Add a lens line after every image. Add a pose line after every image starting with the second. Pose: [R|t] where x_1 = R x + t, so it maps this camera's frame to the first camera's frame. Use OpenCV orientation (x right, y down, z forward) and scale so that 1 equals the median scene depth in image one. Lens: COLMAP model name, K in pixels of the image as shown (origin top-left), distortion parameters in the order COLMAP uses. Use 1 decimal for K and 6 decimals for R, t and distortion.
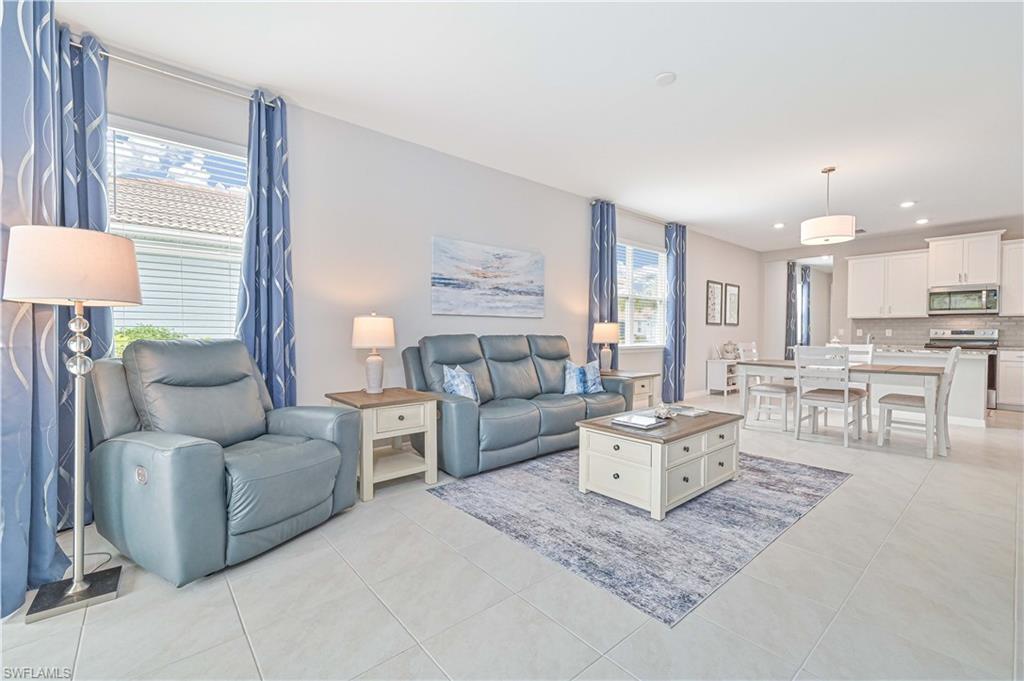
lens RADIAL K [[433.1, 0, 520.9], [0, 433.1, 337.7], [0, 0, 1]] dist [0.007760, 0.001175]
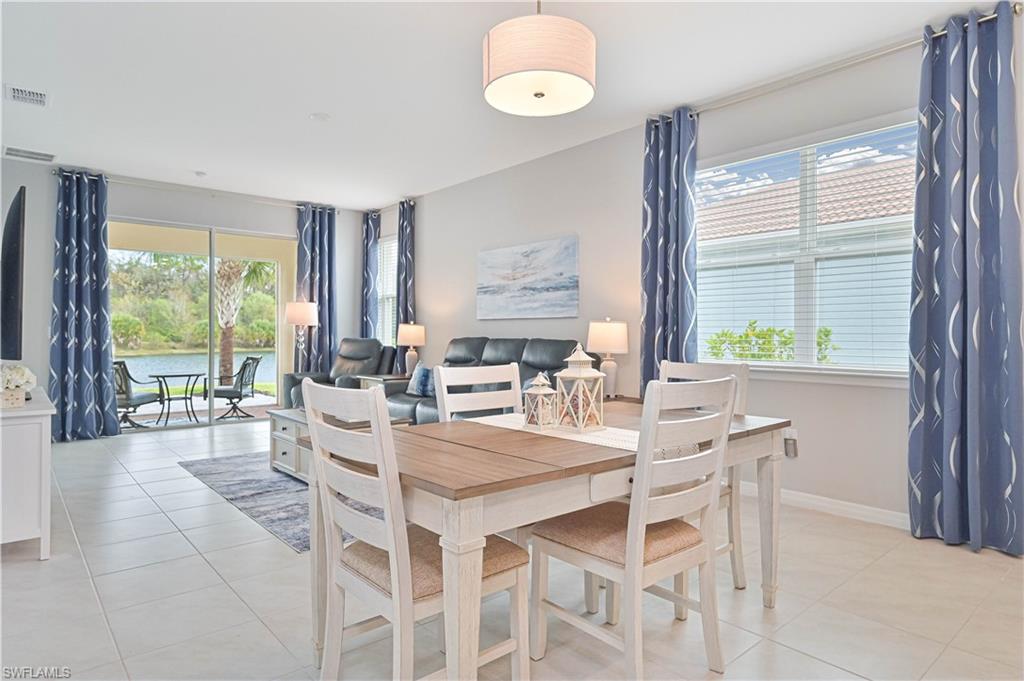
lens RADIAL K [[603.3, 0, 517.5], [0, 603.3, 333.5], [0, 0, 1]] dist [-0.010151, 0.002951]
pose [[-0.005805, -0.005842, -0.999966, 1.237964], [-0.018463, 0.999813, -0.005734, -0.009261], [0.999813, 0.018429, -0.005912, 0.988998]]
